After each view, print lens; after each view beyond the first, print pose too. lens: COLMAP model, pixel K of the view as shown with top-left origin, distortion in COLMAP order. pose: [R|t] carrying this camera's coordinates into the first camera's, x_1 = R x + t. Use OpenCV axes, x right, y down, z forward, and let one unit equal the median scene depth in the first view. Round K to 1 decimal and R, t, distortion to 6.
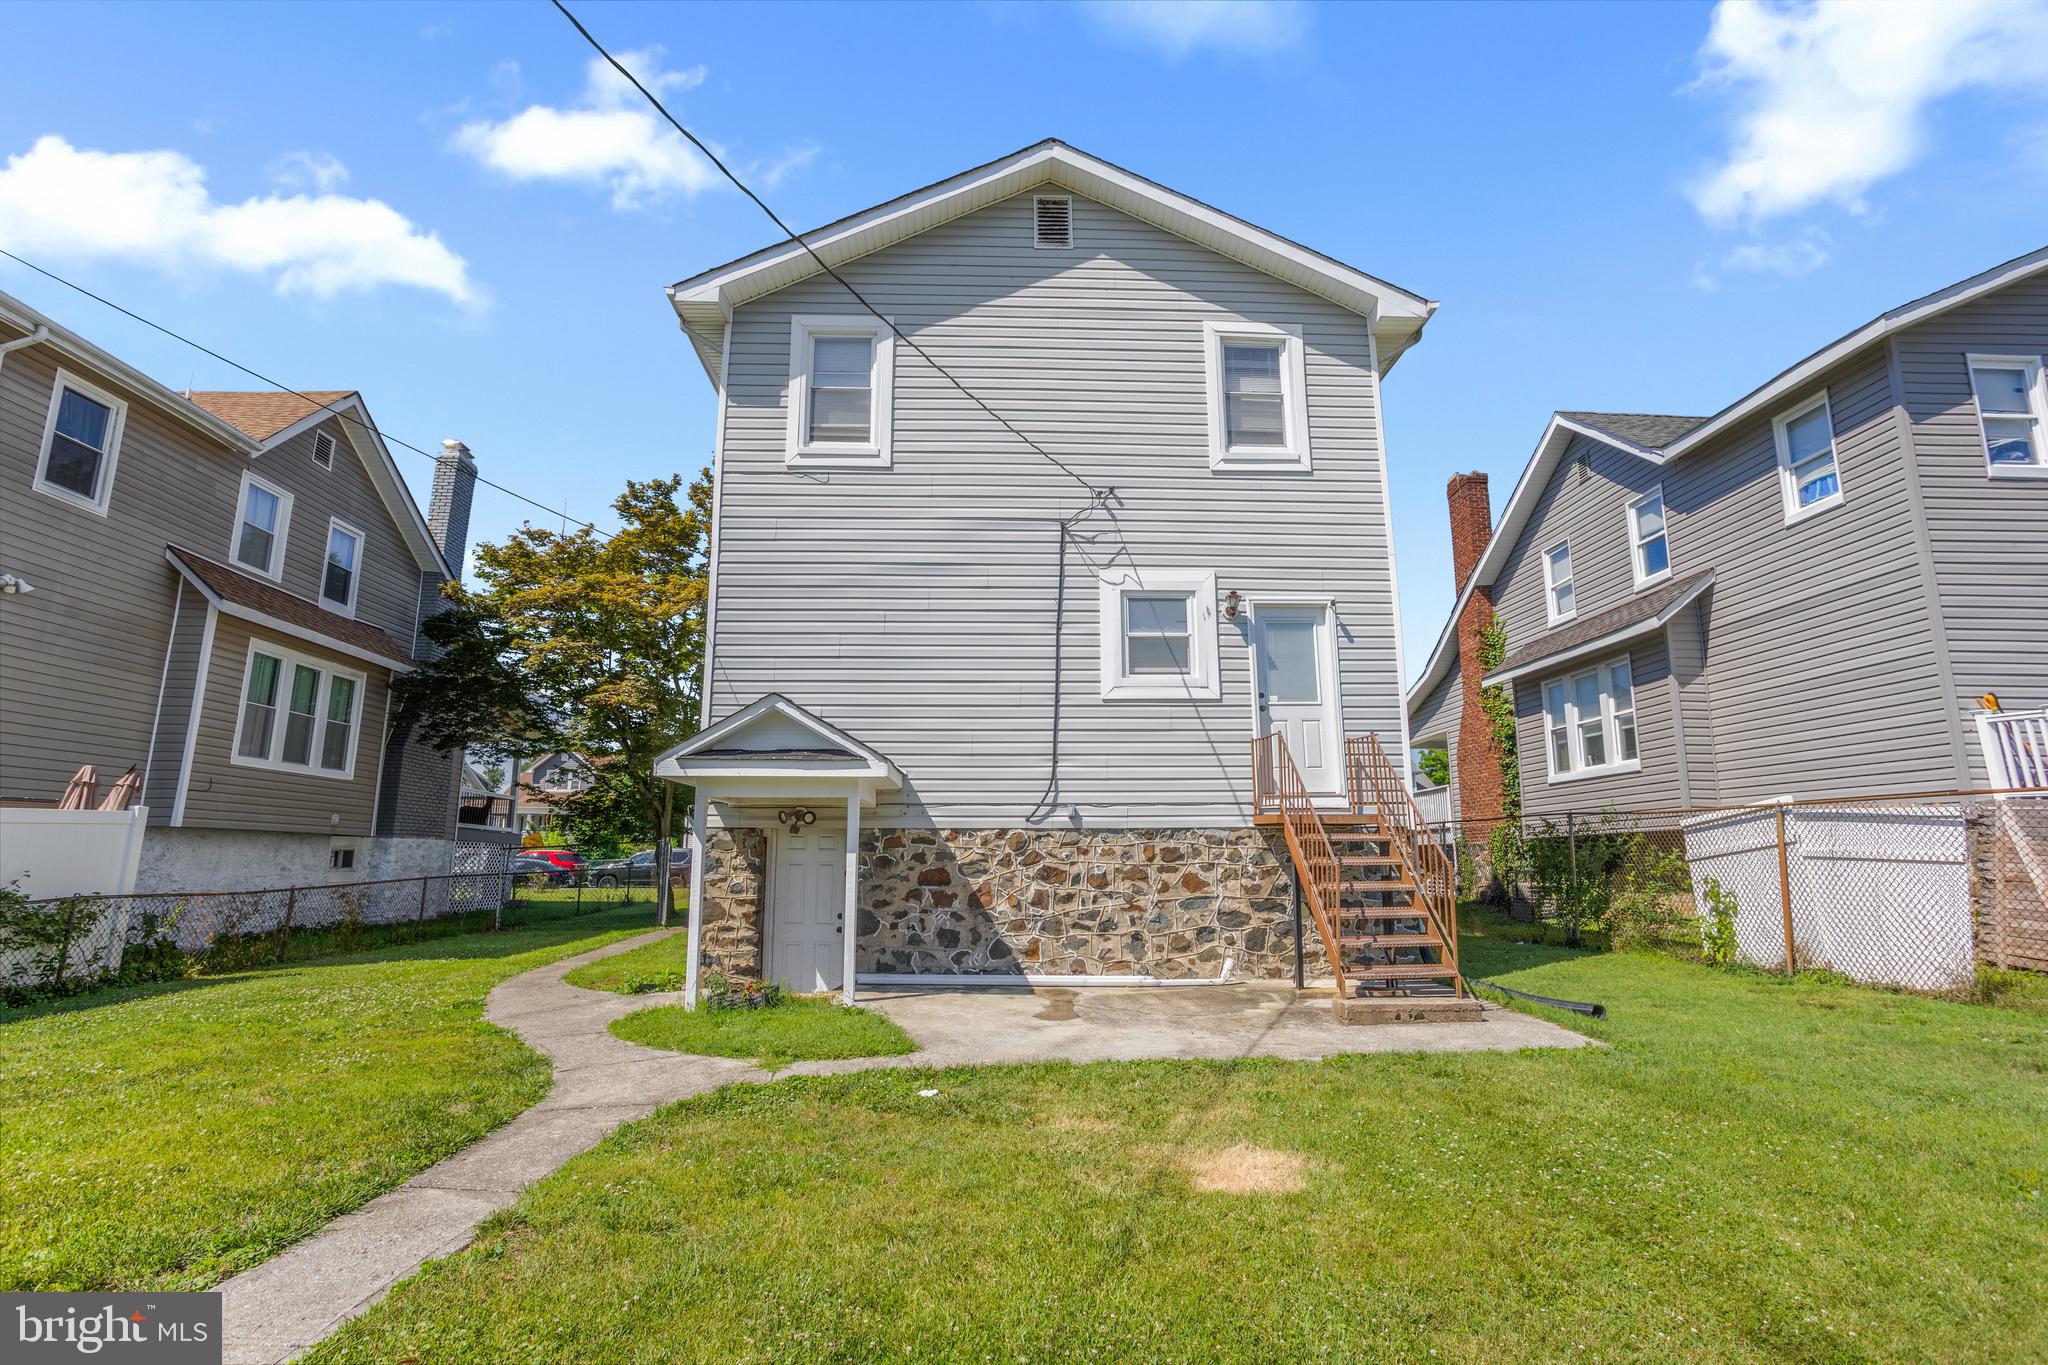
lens RADIAL K [[988.9, 0, 1019.9], [0, 988.9, 674.9], [0, 0, 1]] dist [-0.055957, 0.036263]
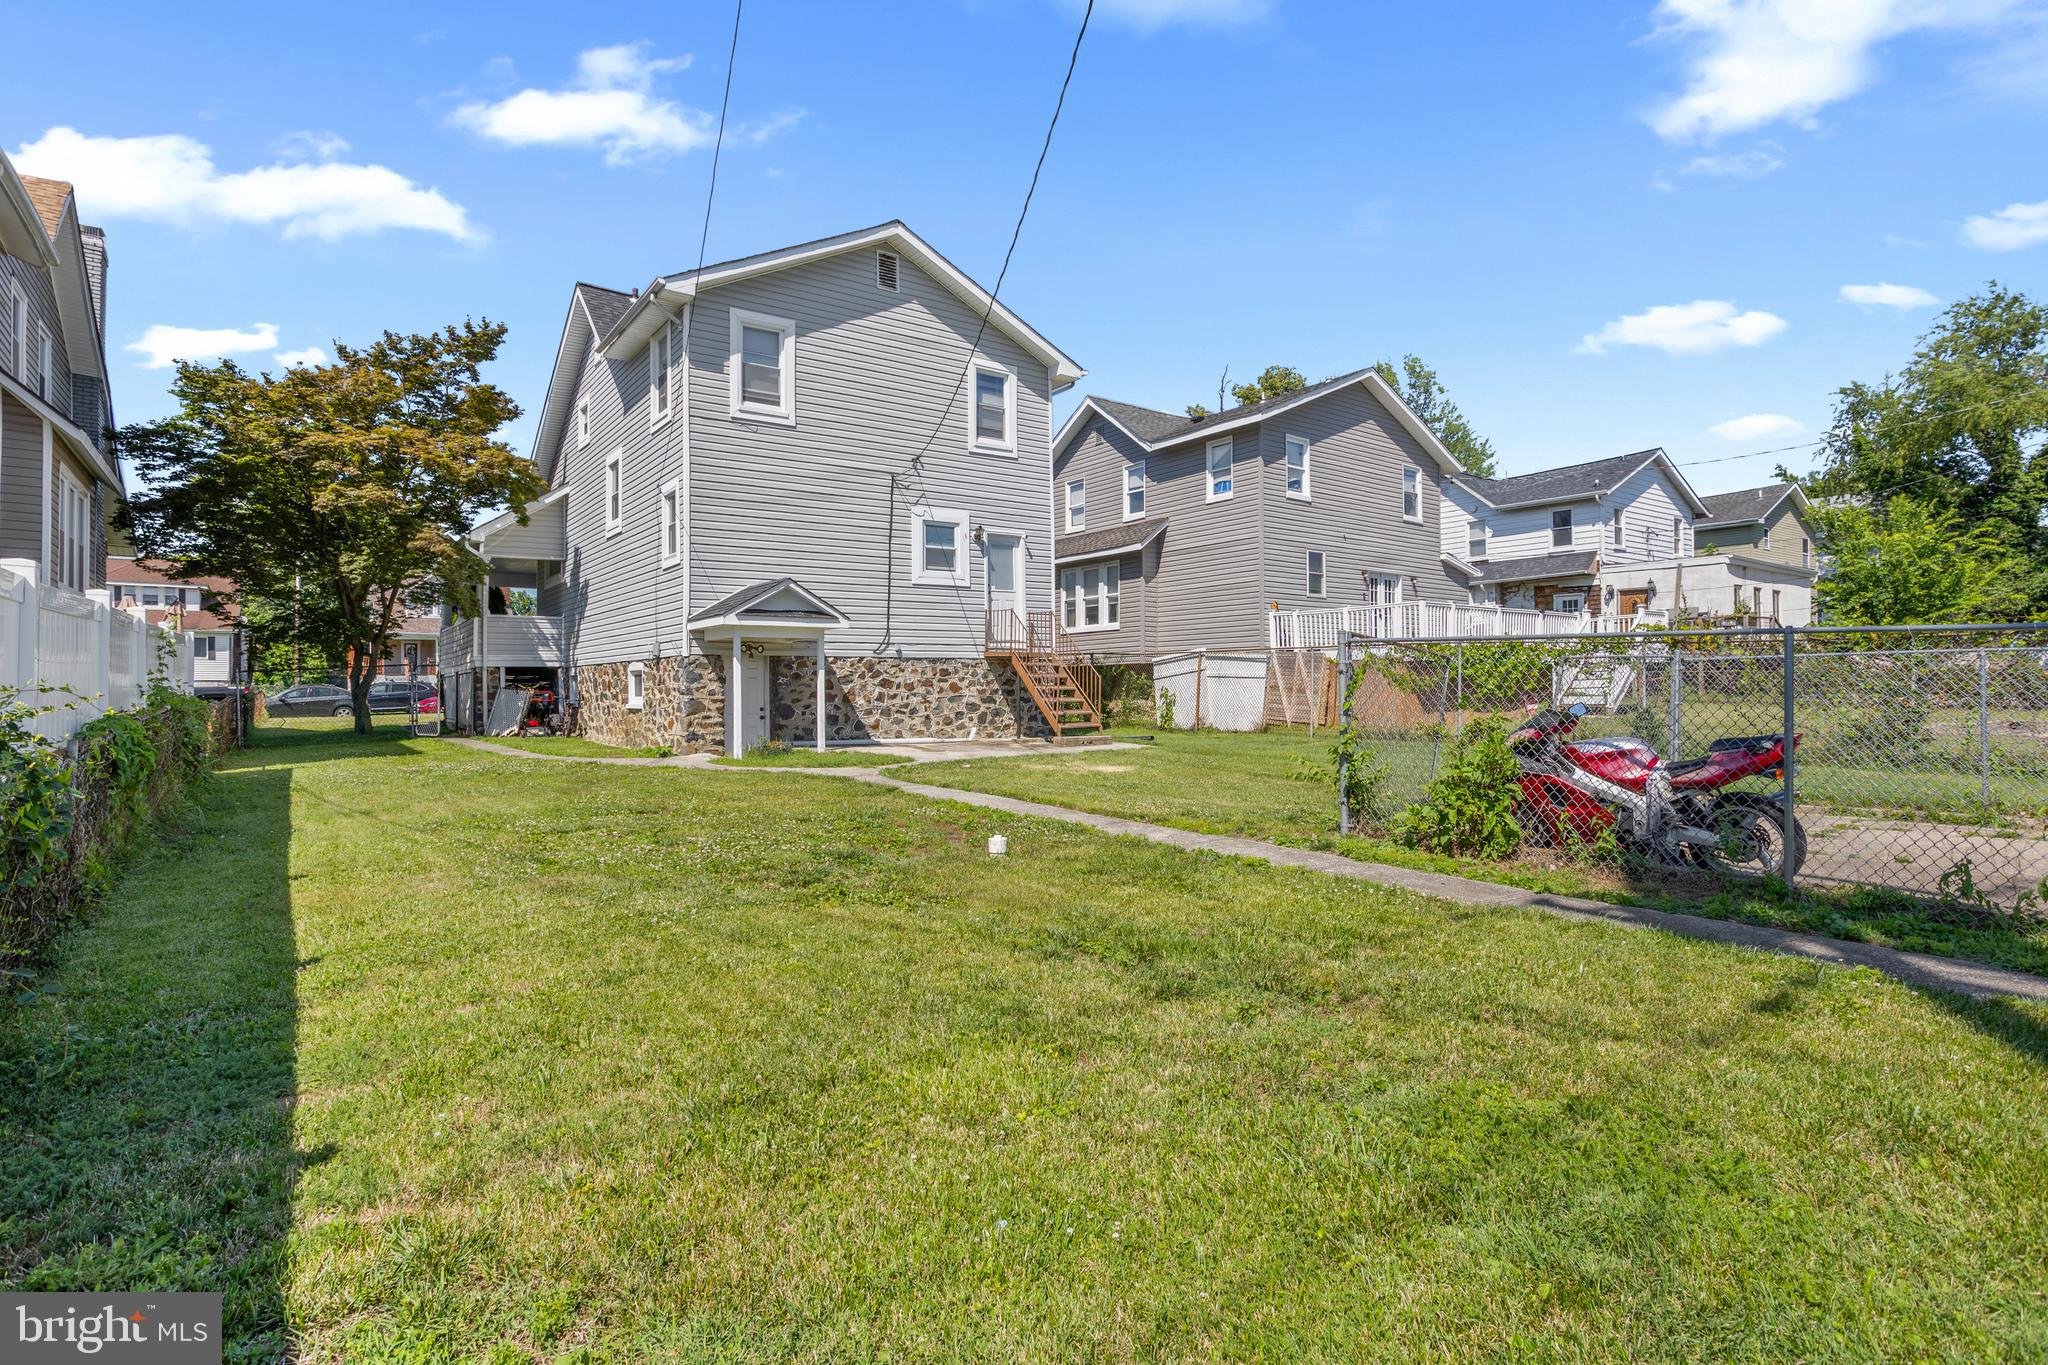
lens RADIAL K [[1046.1, 0, 1024.0], [0, 1046.1, 682.5], [0, 0, 1]] dist [-0.066631, 0.084966]
pose [[0.828746, -0.000820, 0.559624, -0.765982], [-0.097042, 0.984639, 0.145151, -0.087915], [-0.551147, -0.174600, 0.815936, -0.619221]]
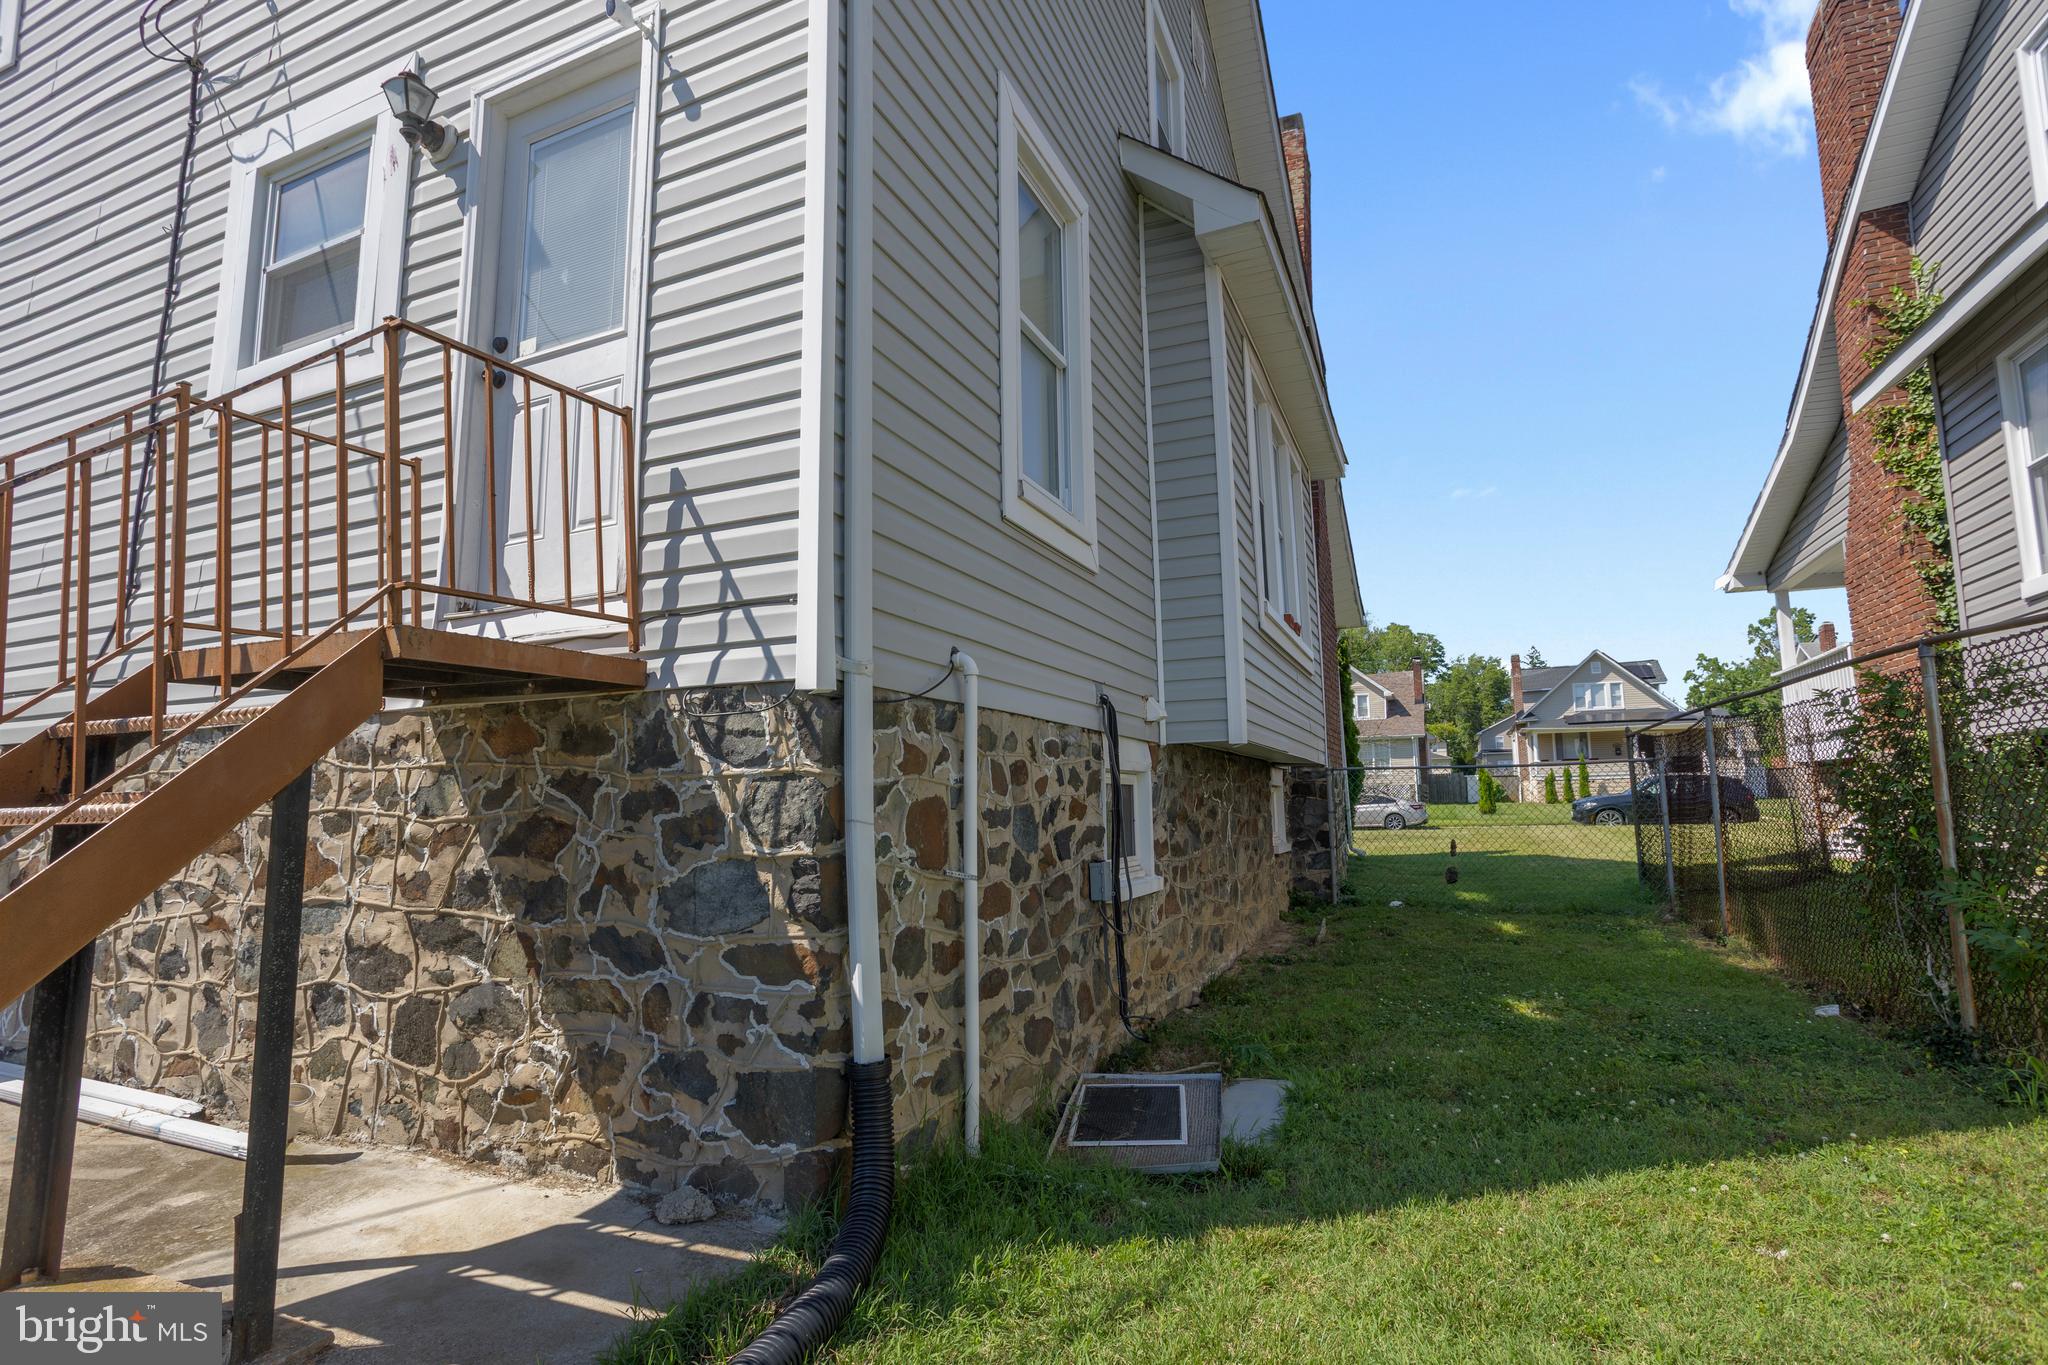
lens RADIAL K [[988.9, 0, 1019.9], [0, 988.9, 674.9], [0, 0, 1]] dist [-0.055957, 0.036263]
pose [[0.900265, -0.071864, -0.429371, 0.558556], [0.098265, 0.994372, 0.039605, 0.144899], [0.424108, -0.077847, 0.902259, 0.753125]]
